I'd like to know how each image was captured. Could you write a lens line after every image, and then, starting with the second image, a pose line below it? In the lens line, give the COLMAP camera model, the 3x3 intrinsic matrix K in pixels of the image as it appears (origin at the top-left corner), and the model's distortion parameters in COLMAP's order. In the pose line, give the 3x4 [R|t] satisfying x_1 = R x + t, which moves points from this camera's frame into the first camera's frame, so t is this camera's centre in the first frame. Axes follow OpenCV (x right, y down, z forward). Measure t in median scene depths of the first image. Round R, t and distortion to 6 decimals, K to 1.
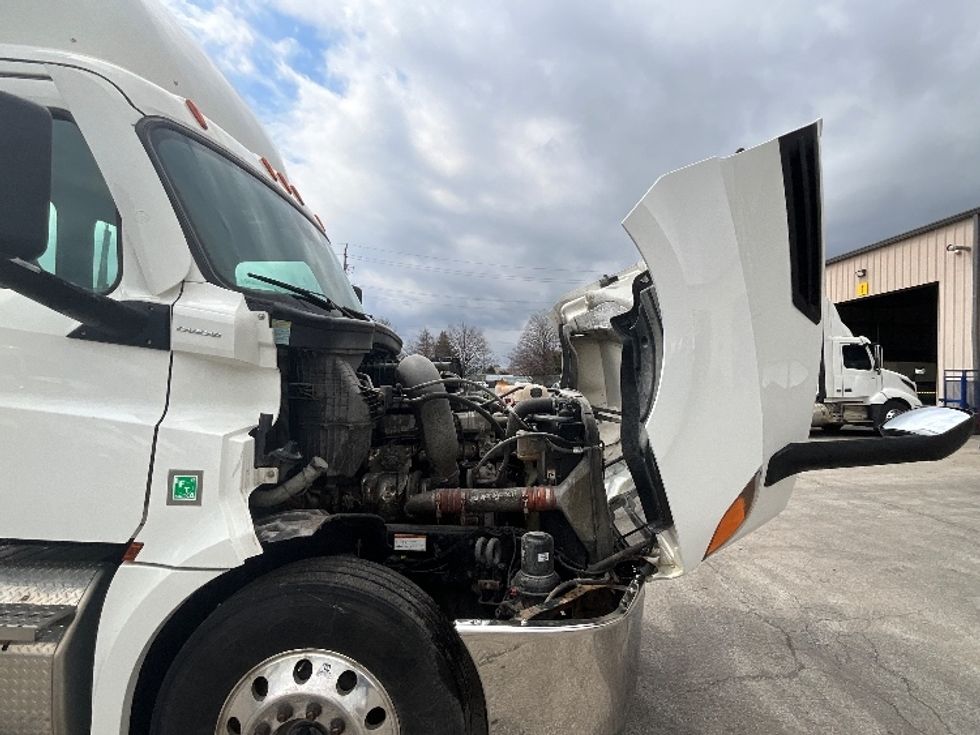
lens RADIAL K [[493.8, 0, 490.0], [0, 493.8, 367.5], [0, 0, 1]] dist [-0.000699, 0.000429]
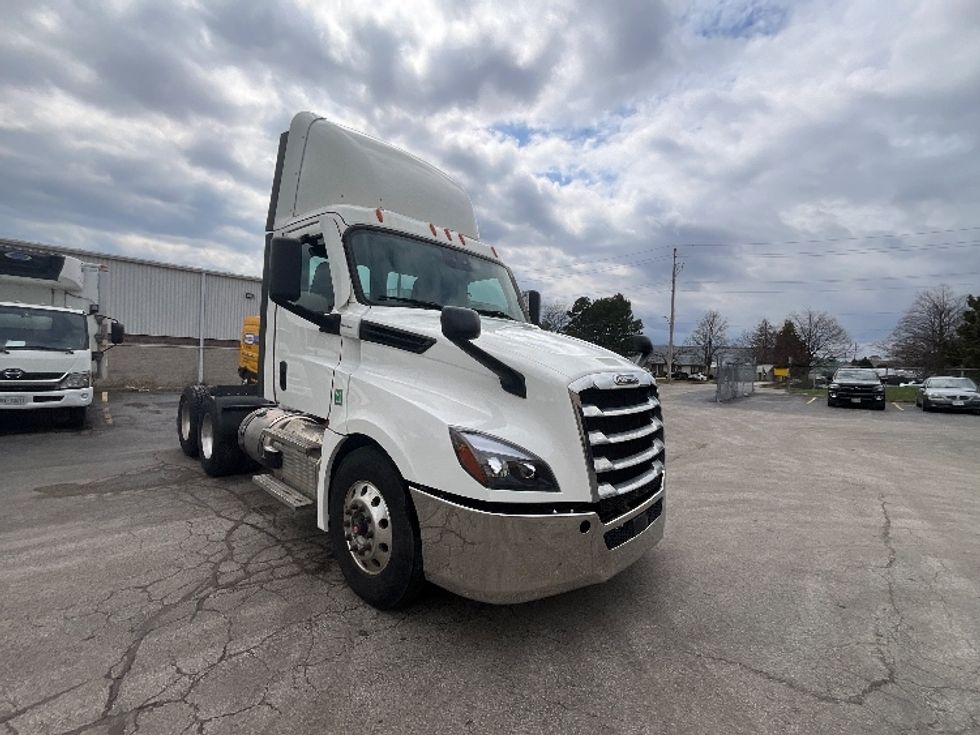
lens RADIAL K [[432.0, 0, 474.2], [0, 432.0, 364.8], [0, 0, 1]] dist [-0.001308, -0.000180]
pose [[0.705692, 0.018409, -0.708280, 0.290877], [-0.009890, 0.999821, 0.016133, 0.015308], [0.708450, -0.004380, 0.705747, 0.016746]]
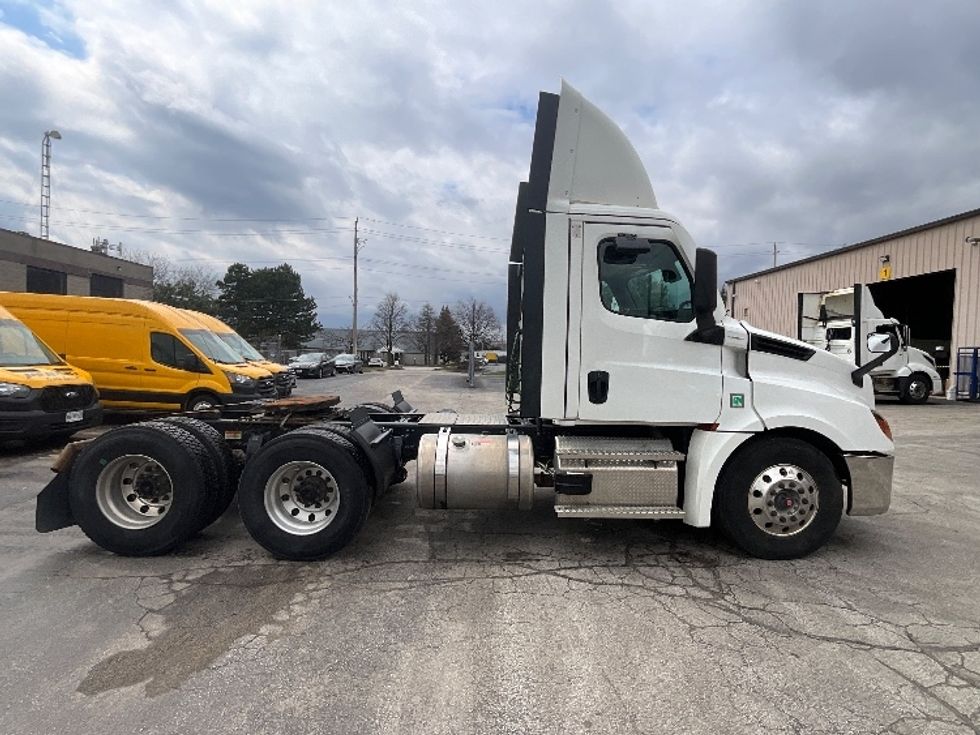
lens RADIAL K [[530.6, 0, 490.0], [0, 530.6, 367.5], [0, 0, 1]] dist [-0.004485, 0.012749]
pose [[0.998748, -0.002395, 0.049975, -0.492743], [0.000058, 0.998908, 0.046713, -0.011854], [-0.050033, -0.046652, 0.997657, -0.394883]]
